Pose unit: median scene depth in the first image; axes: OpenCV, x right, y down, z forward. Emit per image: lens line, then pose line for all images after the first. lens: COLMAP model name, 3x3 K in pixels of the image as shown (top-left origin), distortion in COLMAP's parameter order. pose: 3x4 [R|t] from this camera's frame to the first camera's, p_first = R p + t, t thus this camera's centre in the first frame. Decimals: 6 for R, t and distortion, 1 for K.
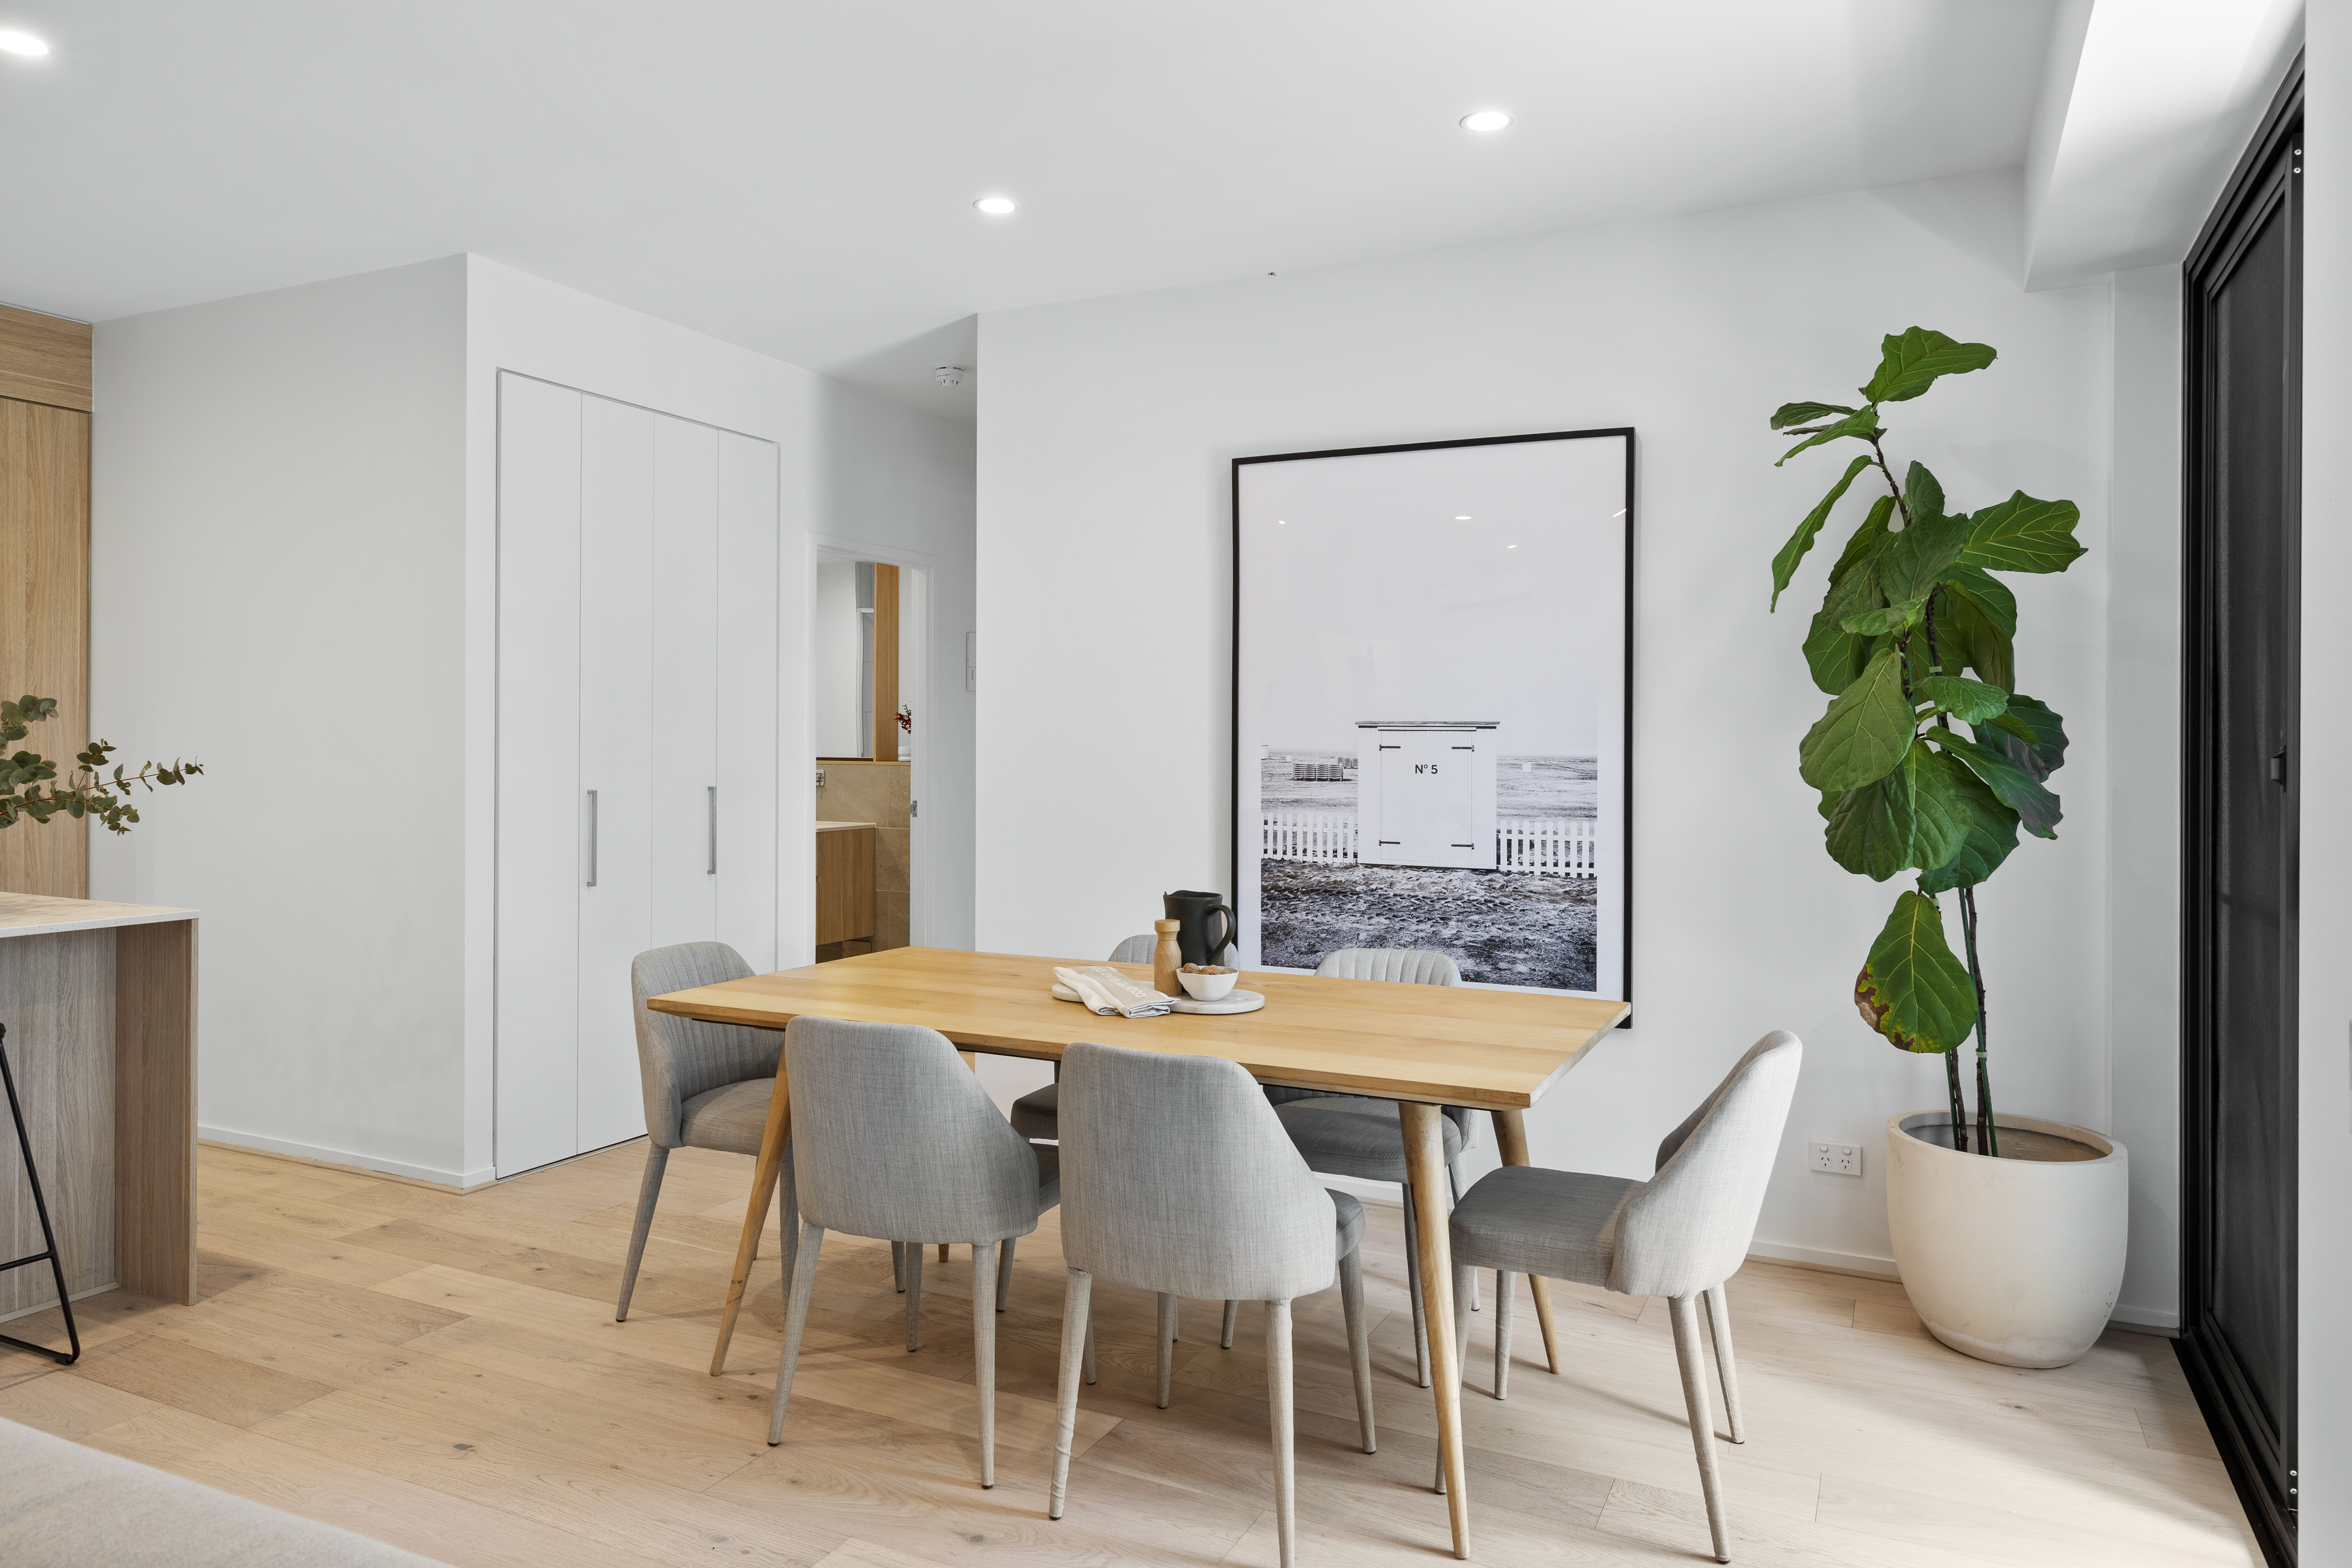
lens RADIAL K [[1497.3, 0, 1180.7], [0, 1497.3, 736.2], [0, 0, 1]] dist [0.009238, -0.001265]
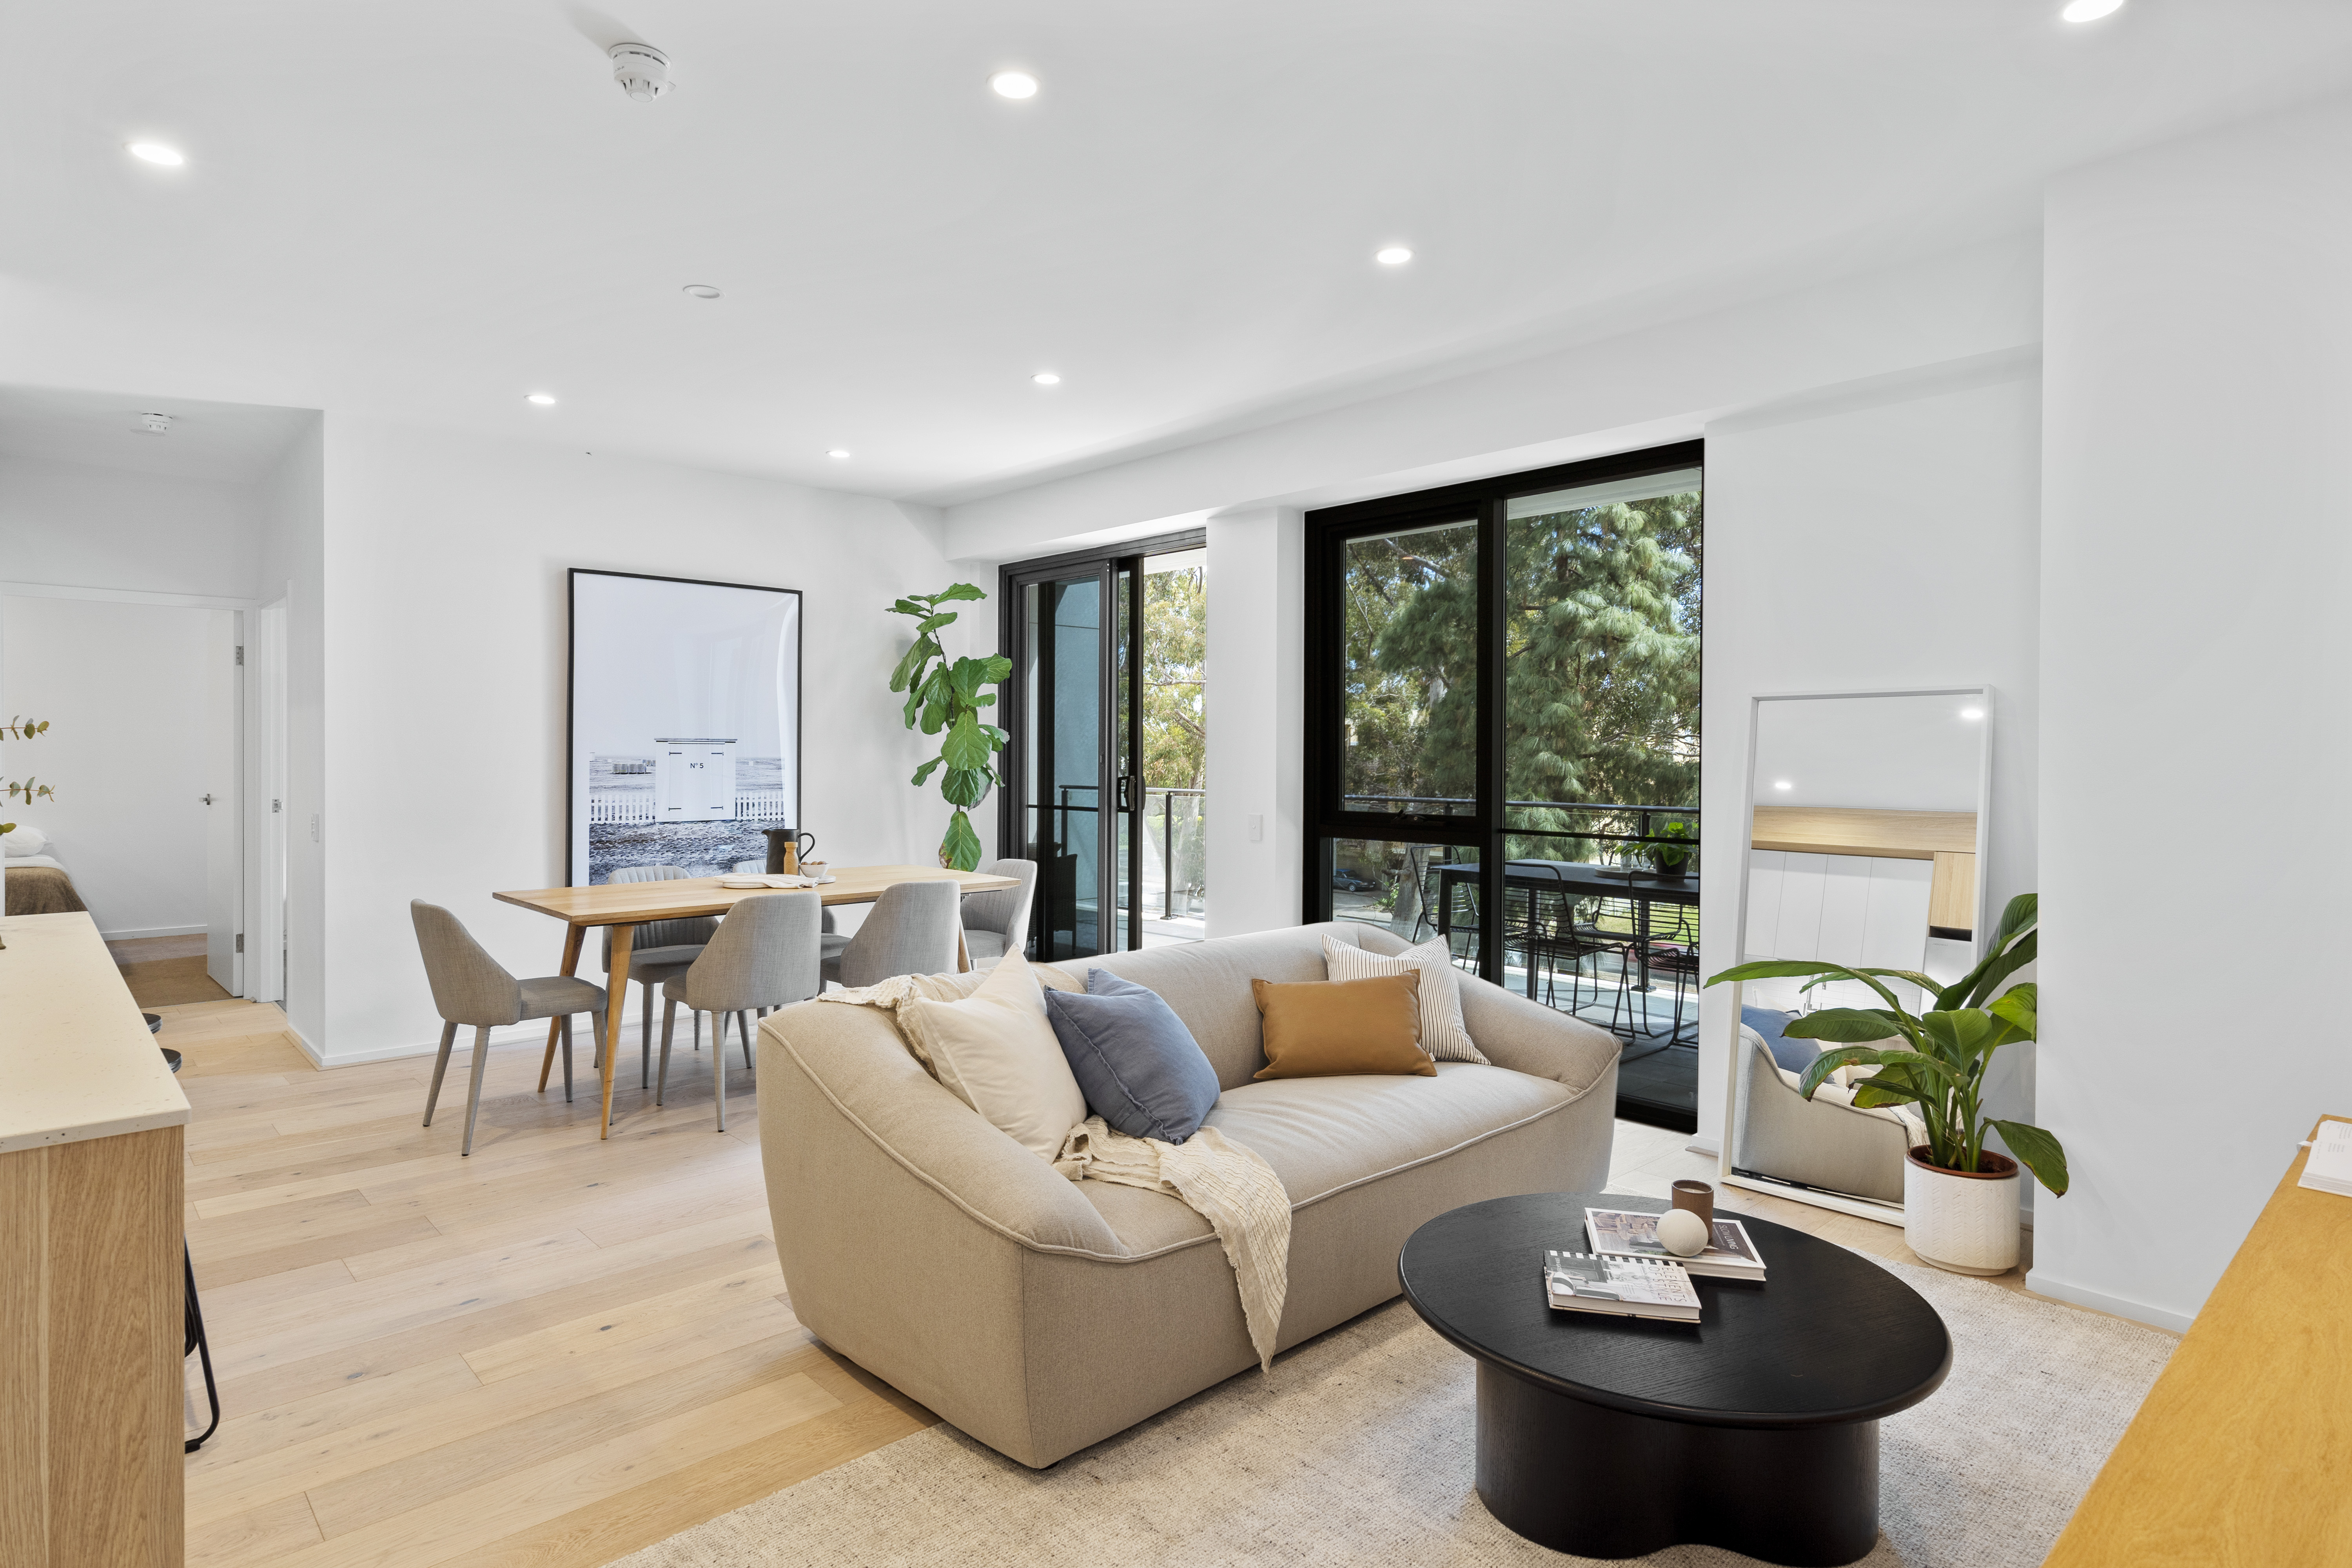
lens RADIAL K [[1250.8, 0, 1135.4], [0, 1250.8, 754.3], [0, 0, 1]] dist [-0.000710, 0.000335]
pose [[0.385752, -0.007180, 0.922575, -1.114442], [-0.005925, 0.999930, 0.010260, -0.010746], [-0.922584, -0.009424, 0.385682, -0.049144]]
